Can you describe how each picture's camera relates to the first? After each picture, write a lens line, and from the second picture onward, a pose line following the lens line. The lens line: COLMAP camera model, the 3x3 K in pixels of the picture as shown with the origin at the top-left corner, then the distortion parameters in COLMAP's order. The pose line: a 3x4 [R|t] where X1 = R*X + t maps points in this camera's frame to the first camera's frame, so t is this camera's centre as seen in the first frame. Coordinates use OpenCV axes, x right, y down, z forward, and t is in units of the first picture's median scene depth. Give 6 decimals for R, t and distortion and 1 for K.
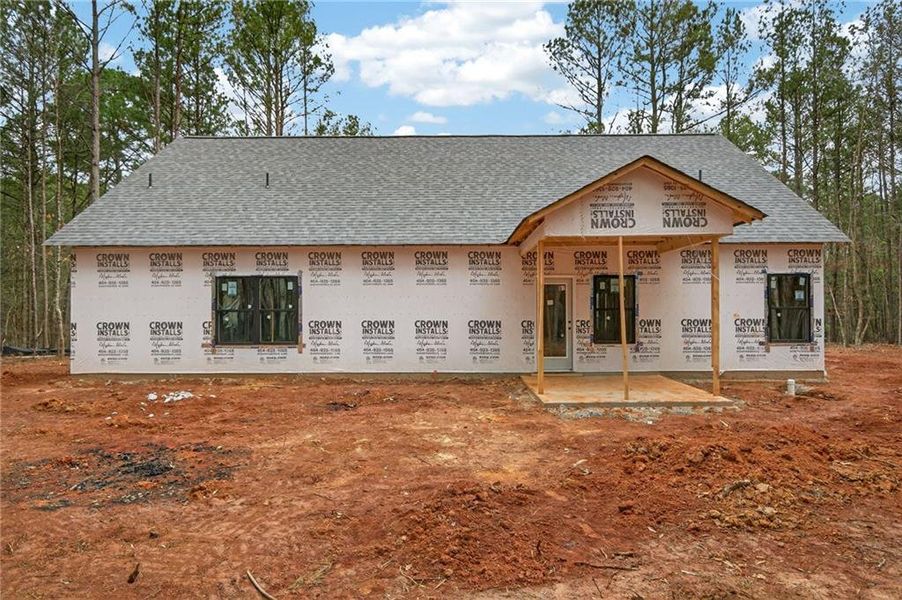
lens RADIAL K [[603.6, 0, 450.2], [0, 603.6, 300.6], [0, 0, 1]] dist [-0.018021, 0.004928]
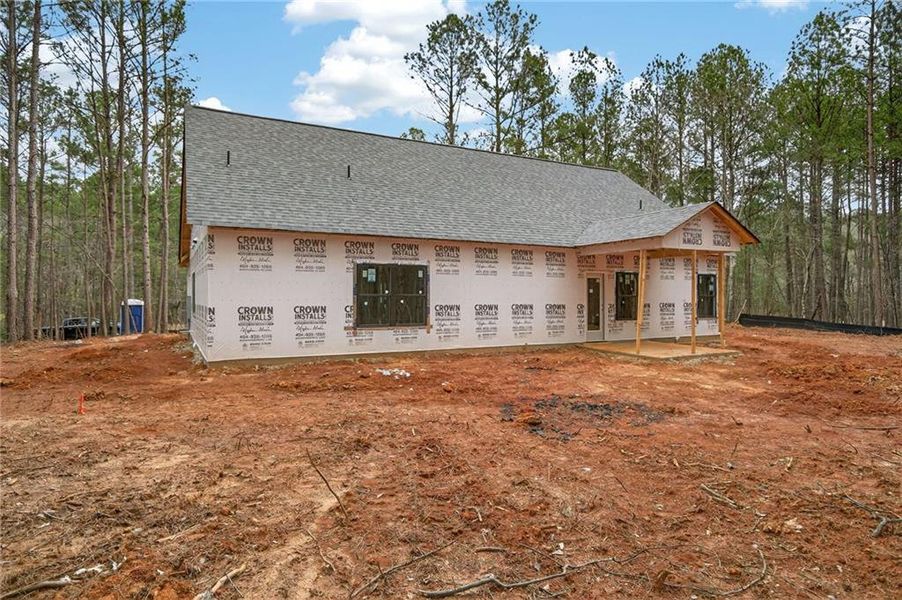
lens RADIAL K [[603.6, 0, 459.0], [0, 603.6, 305.3], [0, 0, 1]] dist [-0.018021, 0.004928]
pose [[0.849328, -0.002878, 0.527857, -0.804273], [-0.012704, 0.999584, 0.025891, 0.003975], [-0.527712, -0.028695, 0.848939, -0.005899]]
